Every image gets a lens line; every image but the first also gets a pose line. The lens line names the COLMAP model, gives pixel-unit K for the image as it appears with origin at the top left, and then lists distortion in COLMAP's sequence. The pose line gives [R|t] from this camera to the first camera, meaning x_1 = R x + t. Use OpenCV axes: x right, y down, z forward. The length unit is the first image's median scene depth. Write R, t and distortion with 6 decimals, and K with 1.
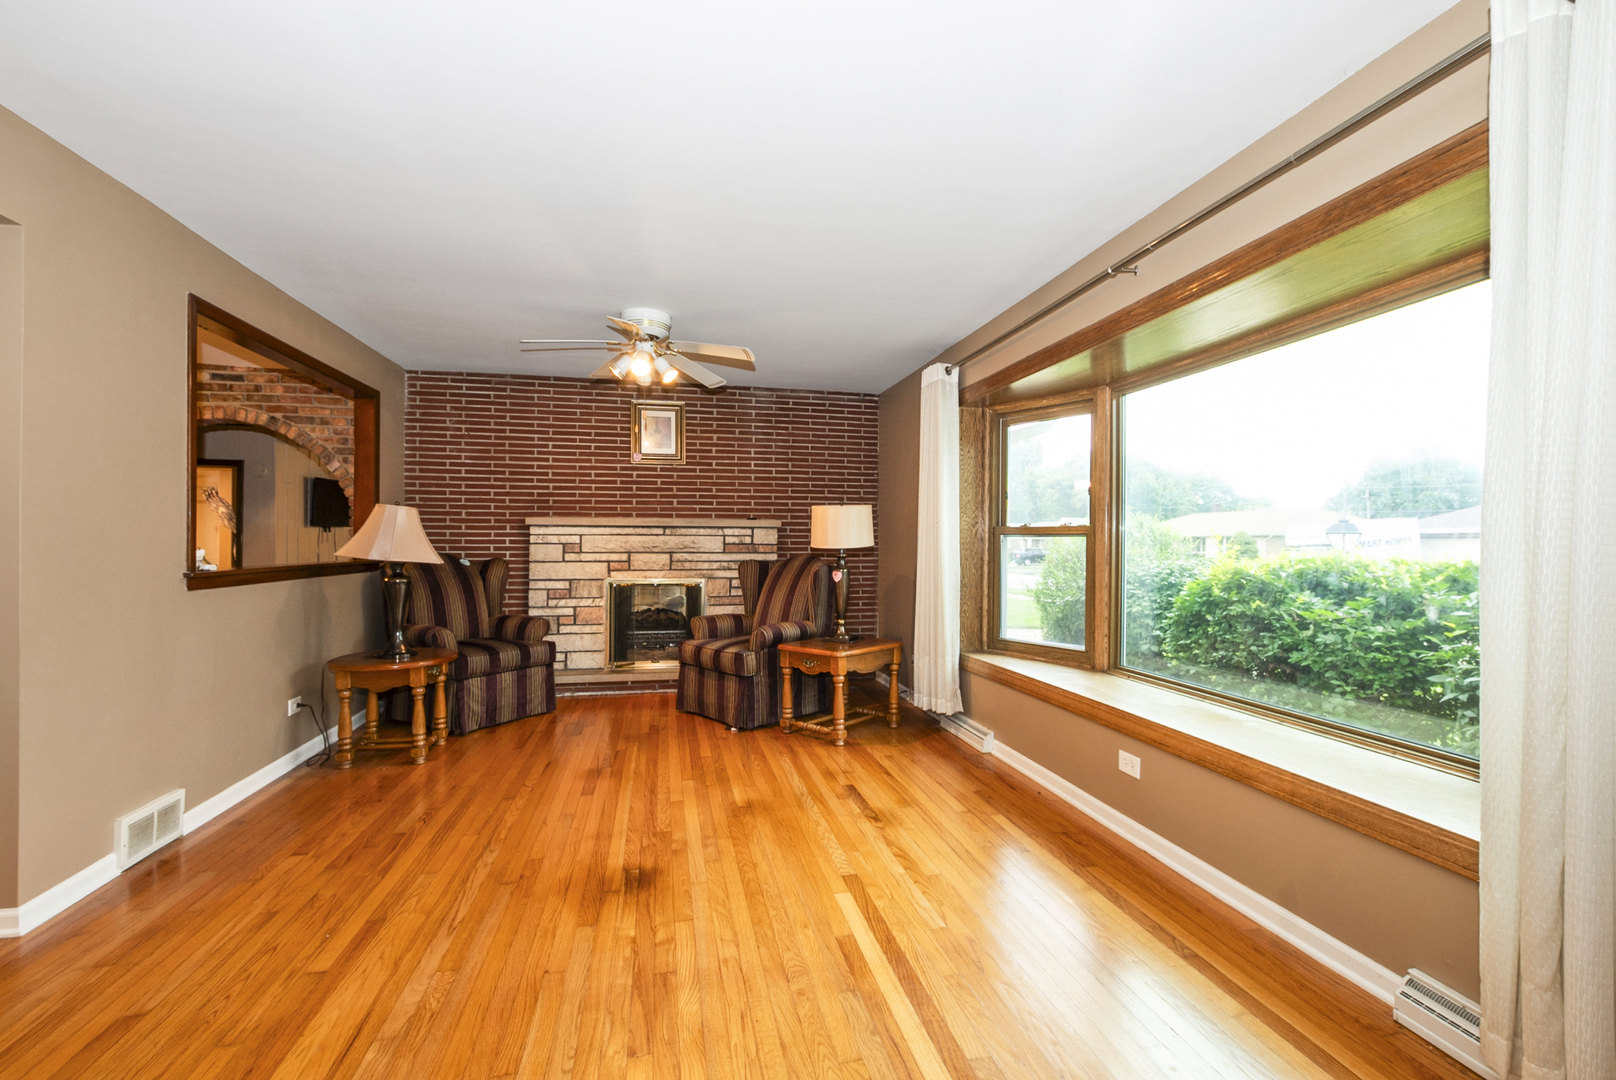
lens RADIAL K [[709.7, 0, 803.4], [0, 709.7, 535.4], [0, 0, 1]] dist [-0.002159, -0.000089]
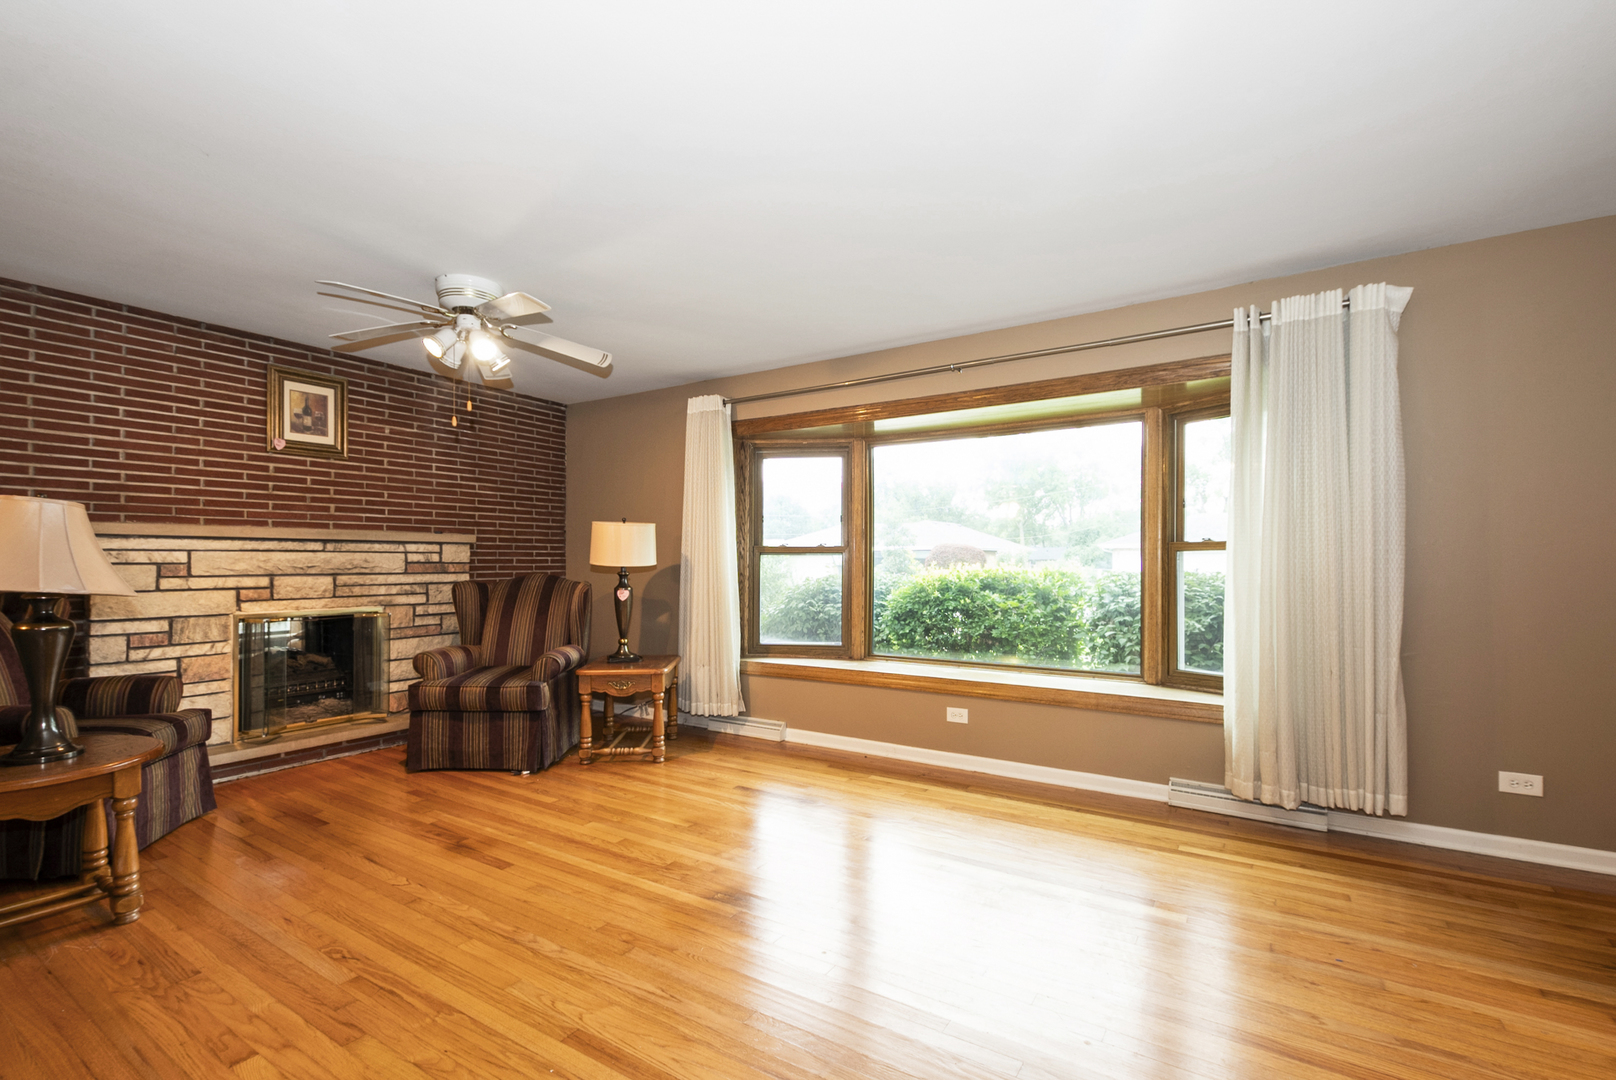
lens RADIAL K [[738.6, 0, 791.3], [0, 738.6, 553.3], [0, 0, 1]] dist [-0.003283, -0.000538]
pose [[0.699708, 0.003770, 0.714419, -0.414390], [-0.005016, 0.999987, -0.000365, -0.000607], [-0.714411, -0.003328, 0.699718, 0.097878]]
